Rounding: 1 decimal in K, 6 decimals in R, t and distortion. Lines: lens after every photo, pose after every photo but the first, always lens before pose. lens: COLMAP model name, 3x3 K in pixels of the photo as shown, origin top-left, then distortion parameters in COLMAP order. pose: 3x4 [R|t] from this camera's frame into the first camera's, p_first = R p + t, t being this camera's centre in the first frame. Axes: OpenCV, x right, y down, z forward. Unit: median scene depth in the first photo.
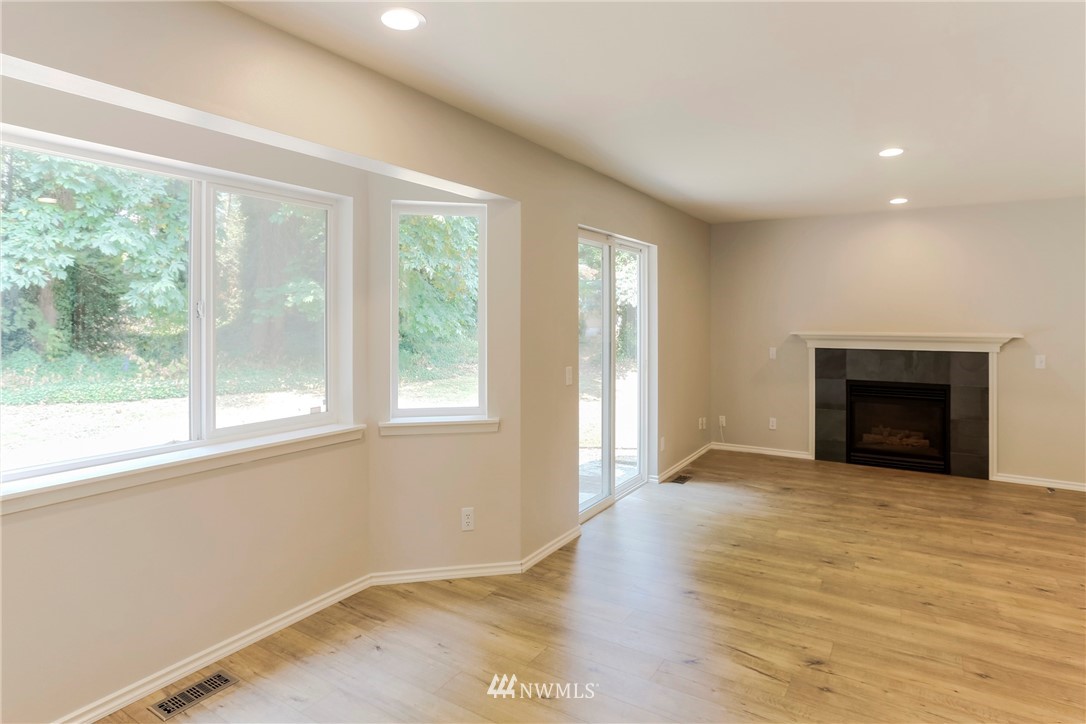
lens RADIAL K [[587.6, 0, 539.1], [0, 587.6, 334.0], [0, 0, 1]] dist [-0.041831, 0.021464]
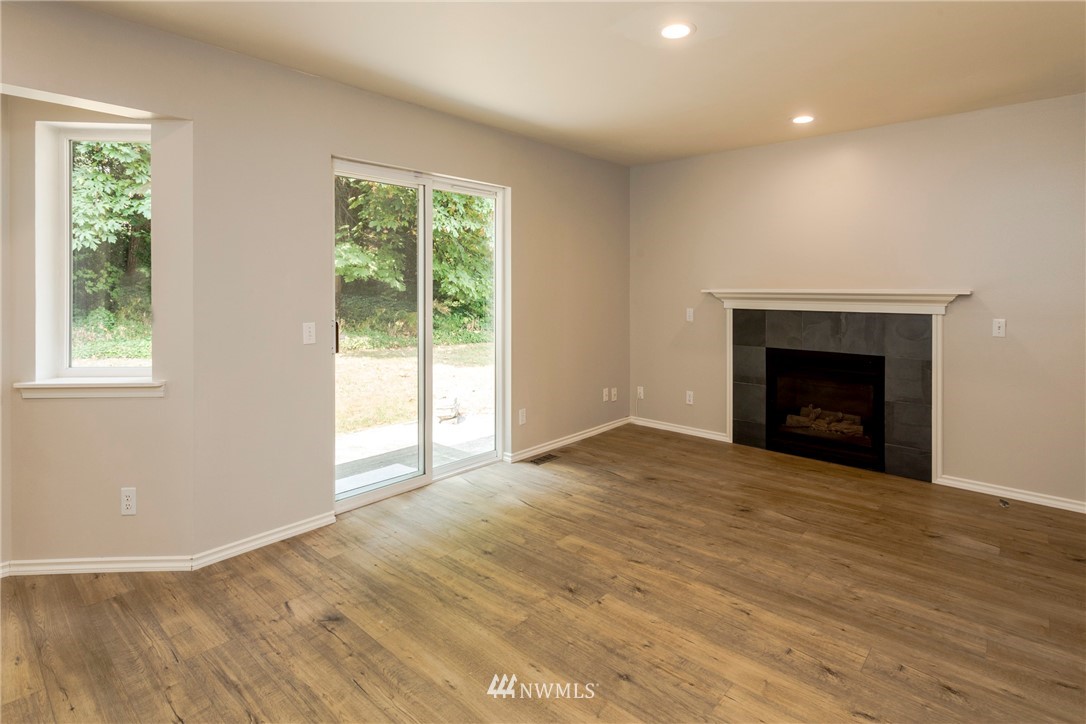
lens RADIAL K [[566.9, 0, 547.0], [0, 566.9, 308.3], [0, 0, 1]] dist [-0.000759, 0.000185]
pose [[0.989673, 0.010277, -0.142973, 0.384259], [-0.008390, 0.999870, 0.013798, 0.017365], [0.143097, -0.012456, 0.989630, 0.193625]]
